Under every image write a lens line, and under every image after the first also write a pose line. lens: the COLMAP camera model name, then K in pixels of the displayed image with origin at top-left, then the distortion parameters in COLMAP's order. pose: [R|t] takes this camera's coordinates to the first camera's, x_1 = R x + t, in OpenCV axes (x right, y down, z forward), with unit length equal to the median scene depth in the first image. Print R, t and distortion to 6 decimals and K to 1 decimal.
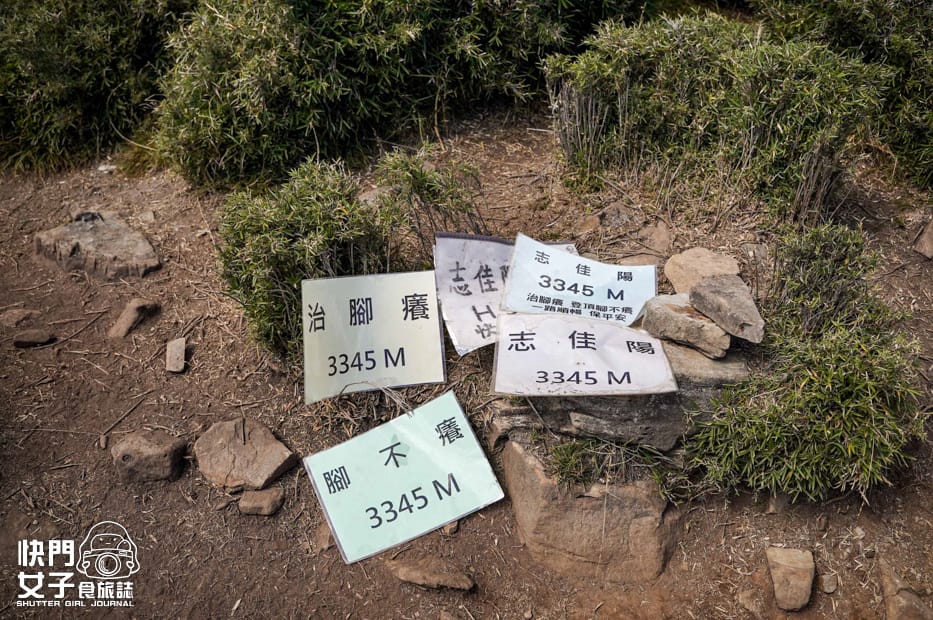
lens RADIAL K [[757.4, 0, 467.4], [0, 757.4, 310.0], [0, 0, 1]] dist [-0.105393, -0.007593]
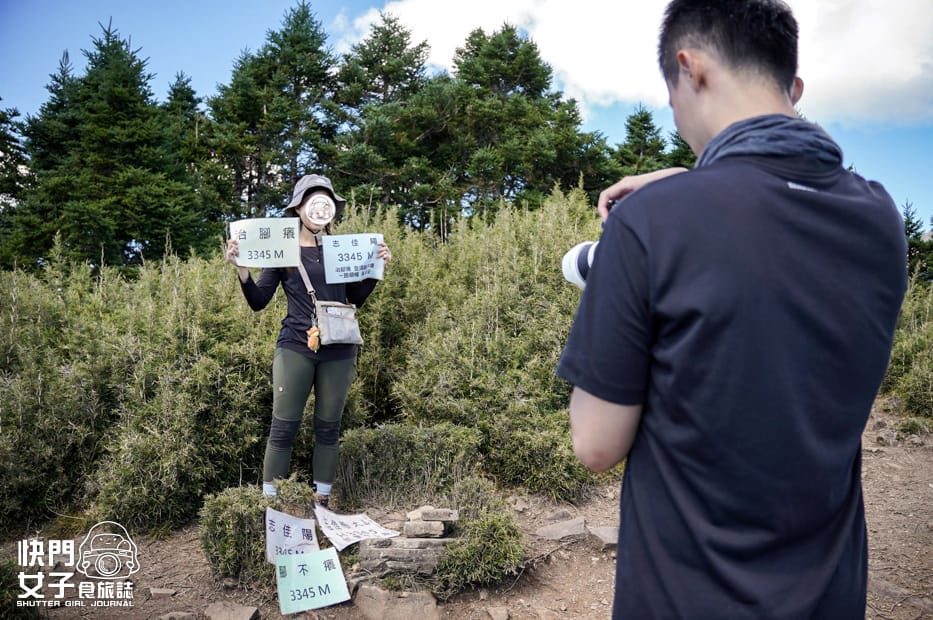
lens RADIAL K [[757.4, 0, 466.5], [0, 757.4, 310.7], [0, 0, 1]] dist [-0.105393, -0.007593]
pose [[0.889886, 0.016421, 0.455887, -0.527930], [0.271712, 0.783666, -0.558606, 0.671892], [-0.366436, 0.620965, 0.692912, -0.846207]]
